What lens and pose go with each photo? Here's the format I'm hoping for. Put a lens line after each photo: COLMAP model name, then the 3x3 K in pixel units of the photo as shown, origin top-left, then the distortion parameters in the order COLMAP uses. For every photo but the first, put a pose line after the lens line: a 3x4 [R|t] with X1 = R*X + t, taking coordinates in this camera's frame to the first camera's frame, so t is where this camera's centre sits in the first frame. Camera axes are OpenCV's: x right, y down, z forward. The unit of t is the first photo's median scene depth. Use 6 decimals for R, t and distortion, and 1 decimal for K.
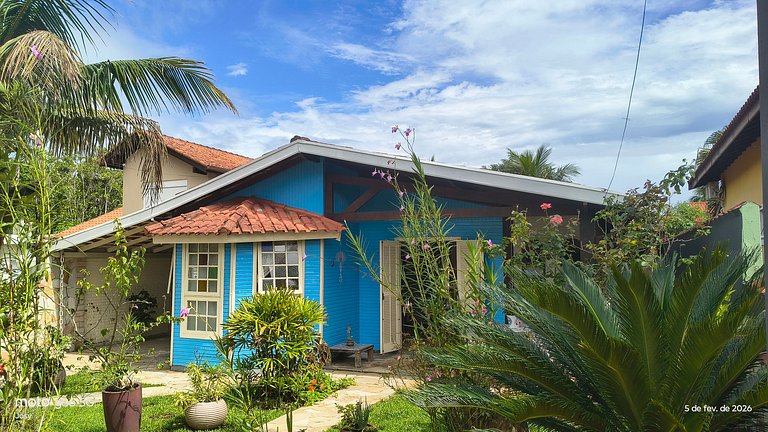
lens RADIAL K [[573.4, 0, 385.9], [0, 573.4, 228.4], [0, 0, 1]] dist [0.093138, -0.193577]
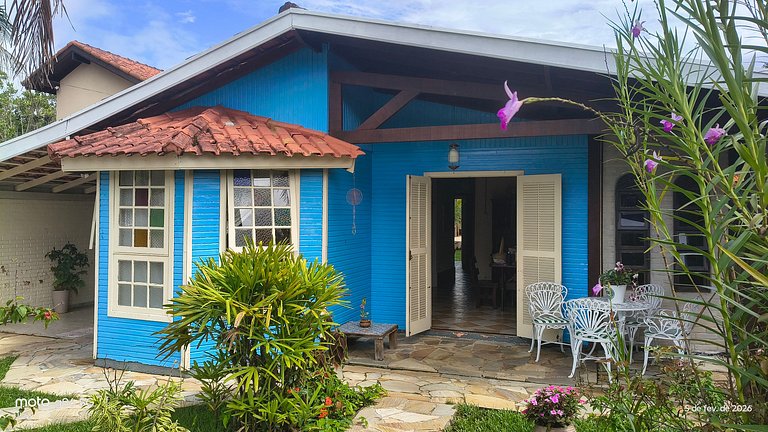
lens RADIAL K [[574.8, 0, 382.2], [0, 574.8, 219.5], [0, 0, 1]] dist [0.105486, -0.231103]
pose [[0.998820, 0.009009, 0.047727, -0.081058], [-0.012009, 0.997945, 0.062944, 0.035651], [-0.047062, -0.063443, 0.996875, 0.347406]]
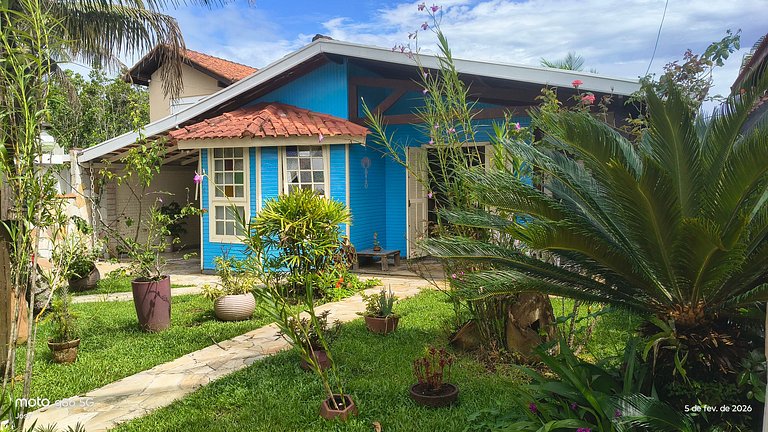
lens RADIAL K [[571.3, 0, 392.1], [0, 571.3, 222.3], [0, 0, 1]] dist [0.108926, -0.213211]
pose [[0.999129, -0.003814, -0.041551, 0.006541], [0.008636, 0.993154, 0.116491, 0.039460], [0.040822, -0.116749, 0.992322, 0.013808]]
